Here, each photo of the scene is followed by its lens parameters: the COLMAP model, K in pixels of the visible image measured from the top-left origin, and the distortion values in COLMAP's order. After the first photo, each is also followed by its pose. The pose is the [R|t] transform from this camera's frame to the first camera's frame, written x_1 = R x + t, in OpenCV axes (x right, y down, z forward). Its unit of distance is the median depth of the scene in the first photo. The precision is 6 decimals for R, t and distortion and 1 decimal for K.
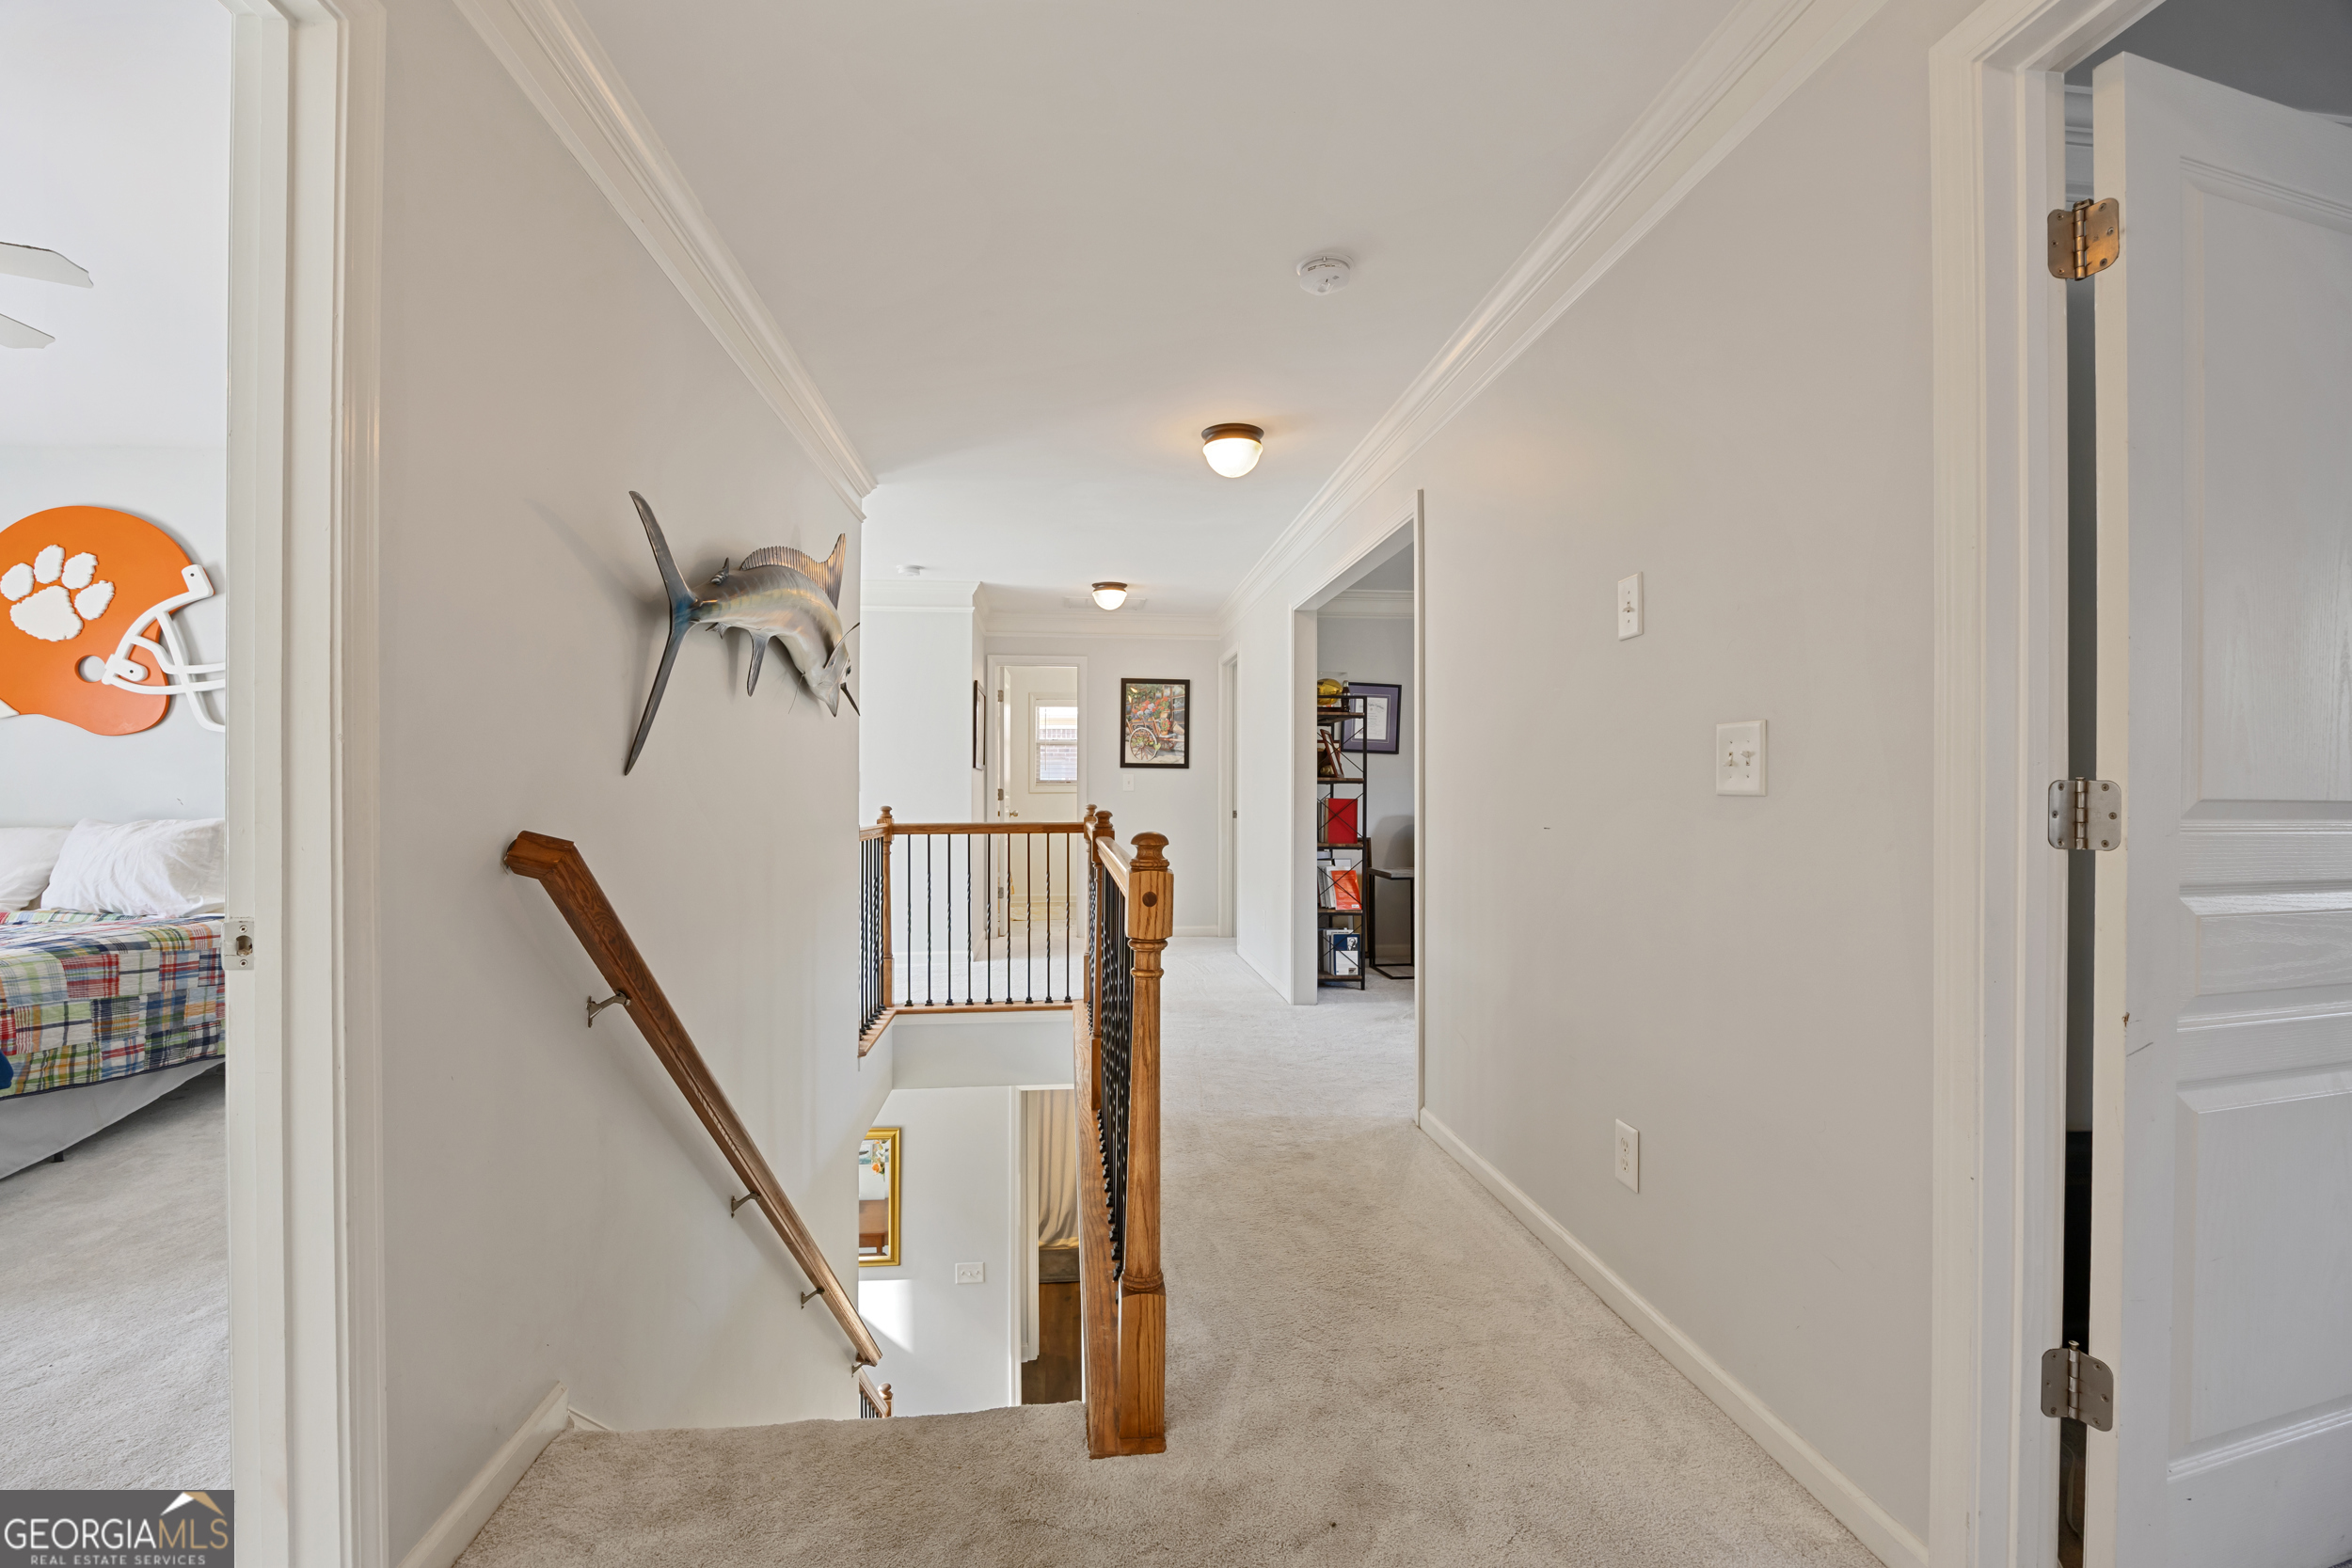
lens RADIAL K [[1024.7, 0, 1191.1], [0, 1024.7, 787.5], [0, 0, 1]] dist [-0.016481, -0.000051]
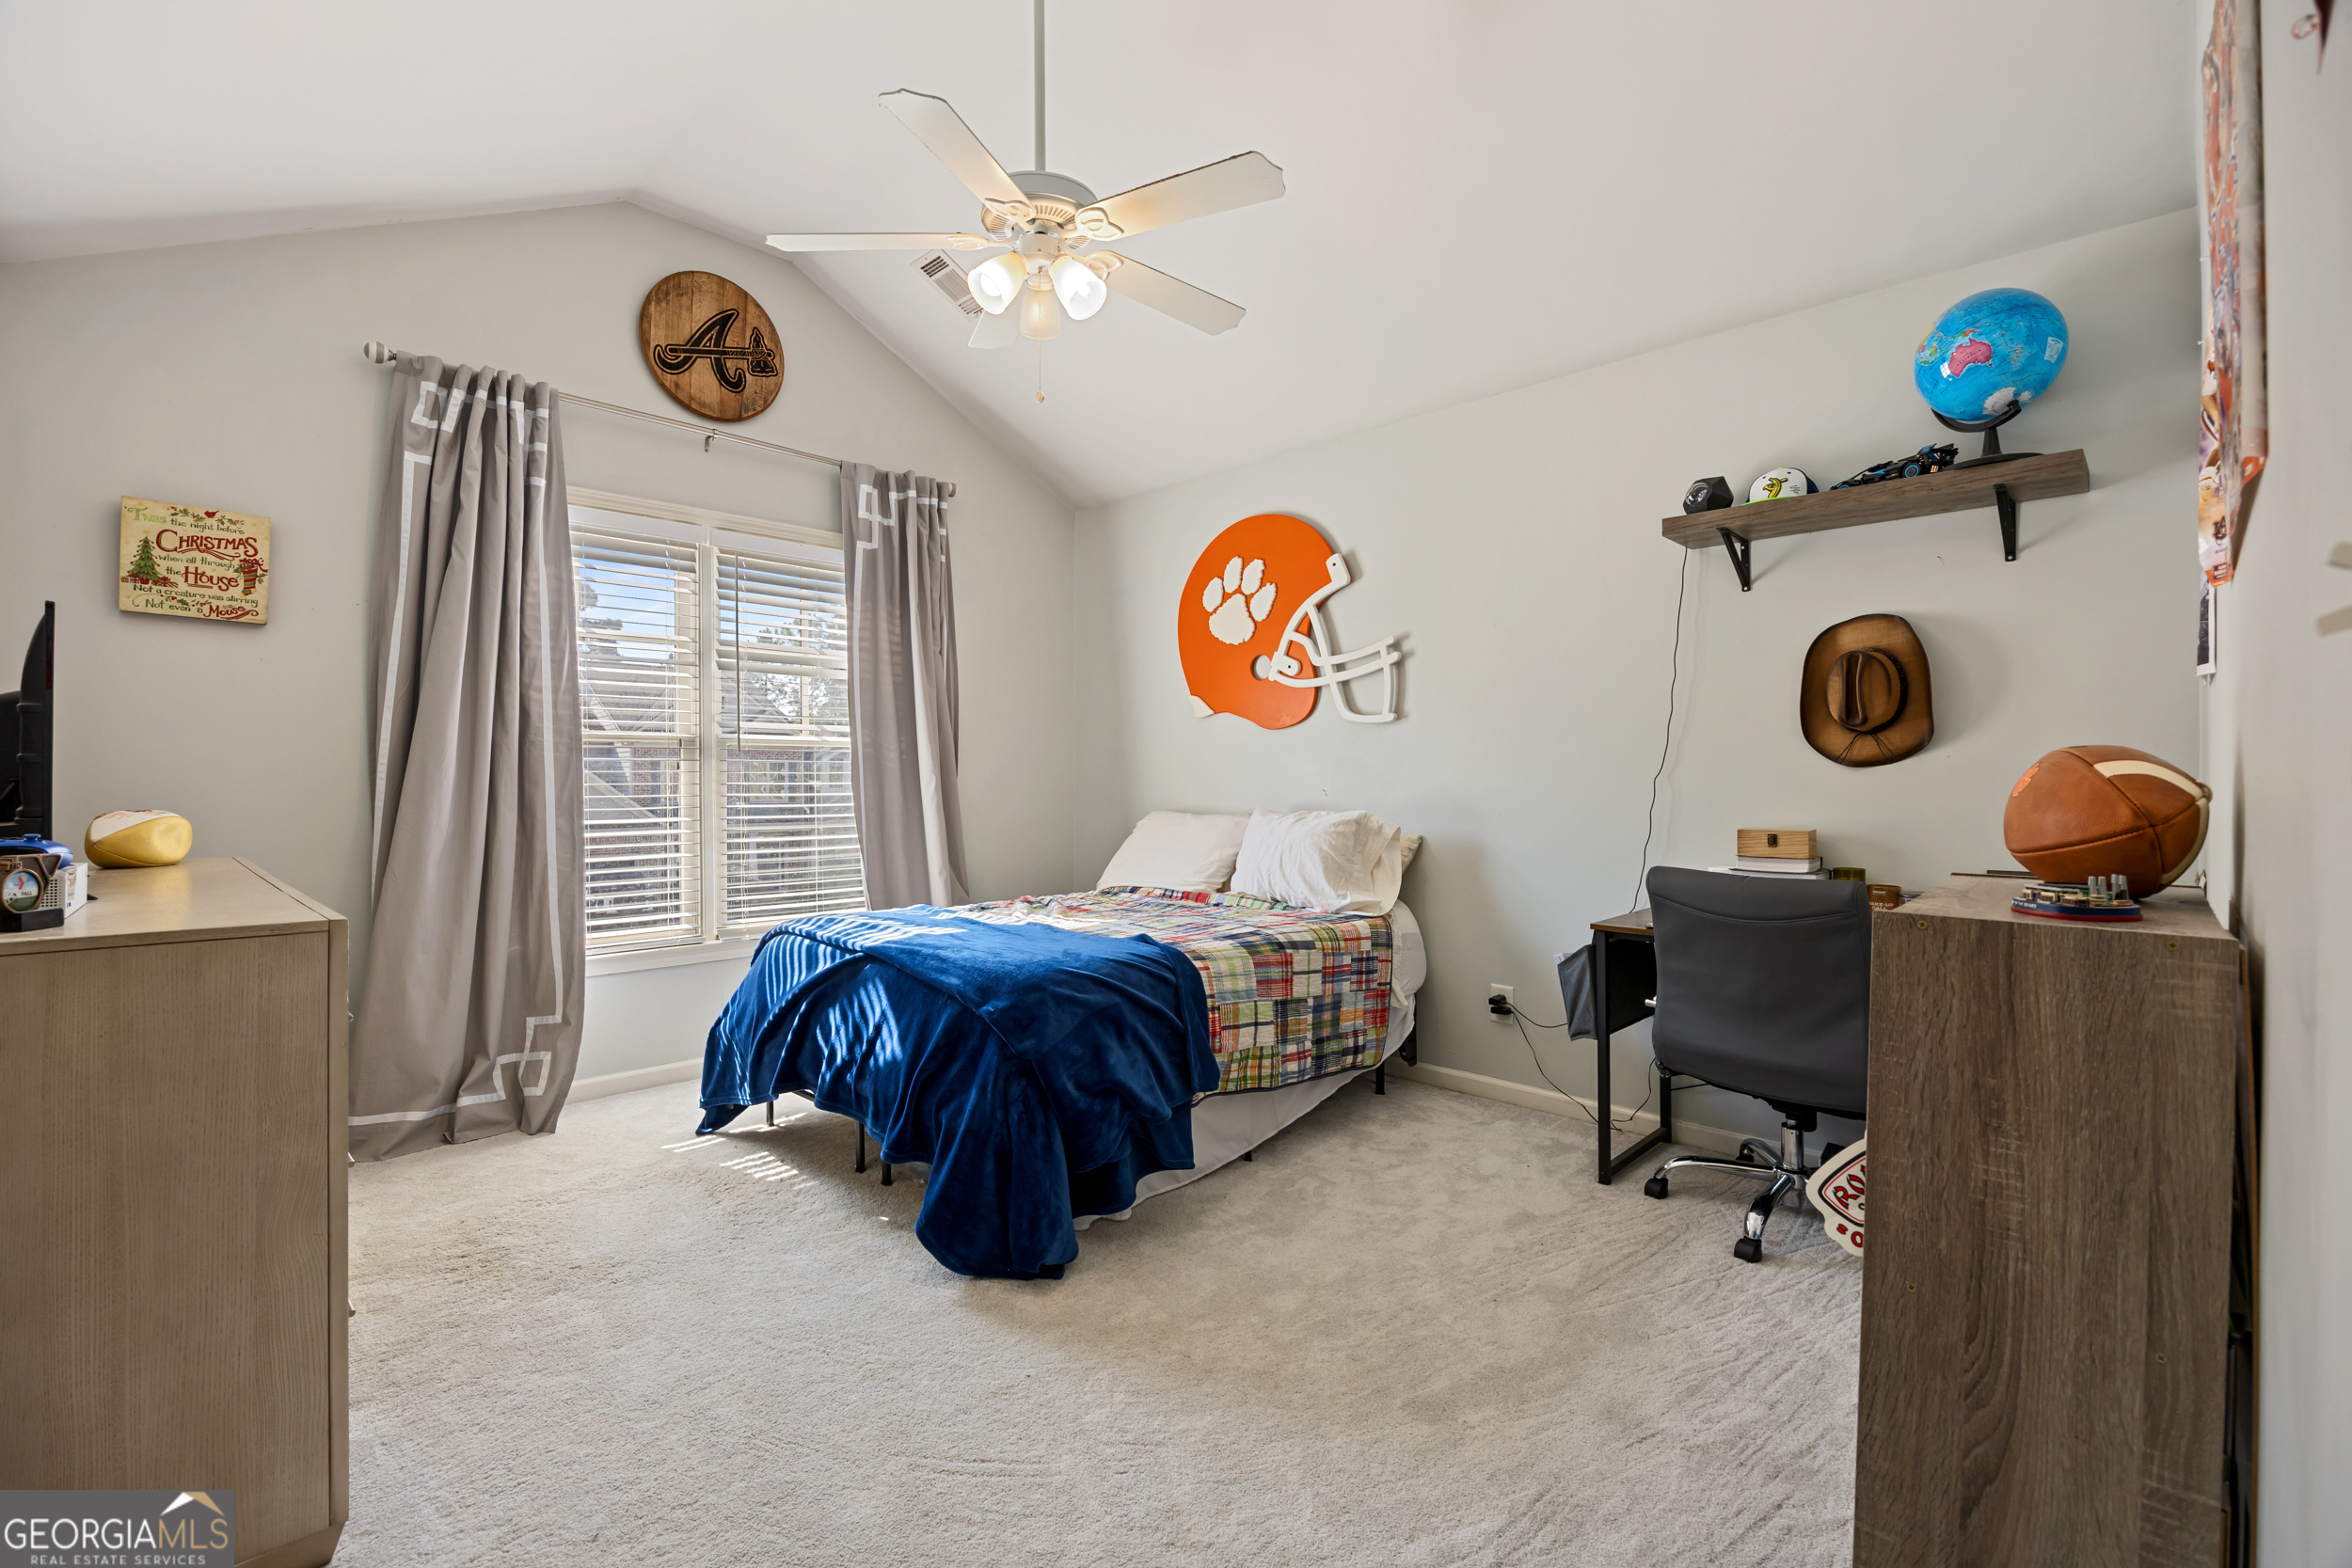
lens RADIAL K [[1024.7, 0, 1177.6], [0, 1024.7, 778.1], [0, 0, 1]] dist [-0.016481, -0.000051]
pose [[0.633750, -0.000581, -0.773537, -0.351405], [0.001682, 0.999998, 0.000627, -0.001513], [0.773536, -0.001698, 0.633750, 0.273731]]
